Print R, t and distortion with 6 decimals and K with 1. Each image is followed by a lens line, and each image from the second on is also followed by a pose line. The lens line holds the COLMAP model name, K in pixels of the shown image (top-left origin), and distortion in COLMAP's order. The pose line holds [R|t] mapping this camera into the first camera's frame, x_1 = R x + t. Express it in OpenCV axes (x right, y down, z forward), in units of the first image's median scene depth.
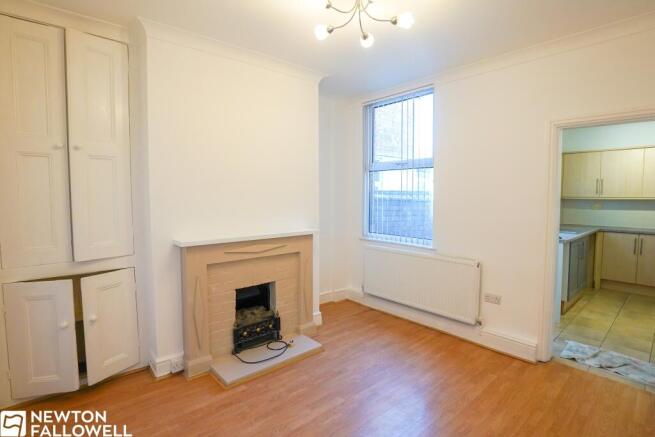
lens RADIAL K [[326.2, 0, 327.5], [0, 326.2, 218.5], [0, 0, 1]] dist [-0.002501, -0.000535]
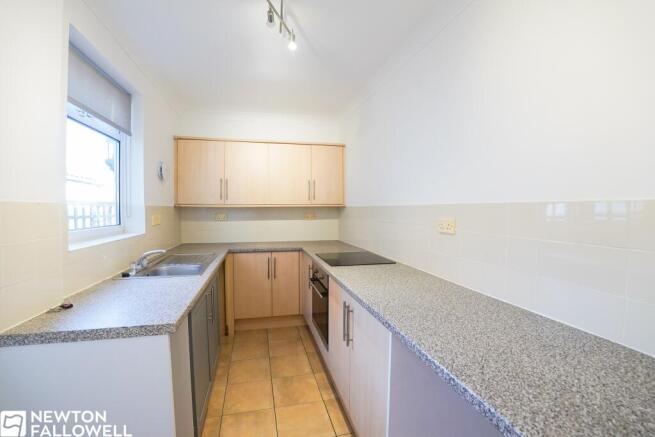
lens RADIAL K [[291.9, 0, 327.5], [0, 291.9, 218.5], [0, 0, 1]] dist [-0.001709, -0.000145]
pose [[0.468446, -0.034454, 0.882820, 0.383008], [0.058589, 0.998251, 0.007869, -0.026673], [-0.881547, 0.048037, 0.469645, 0.515165]]
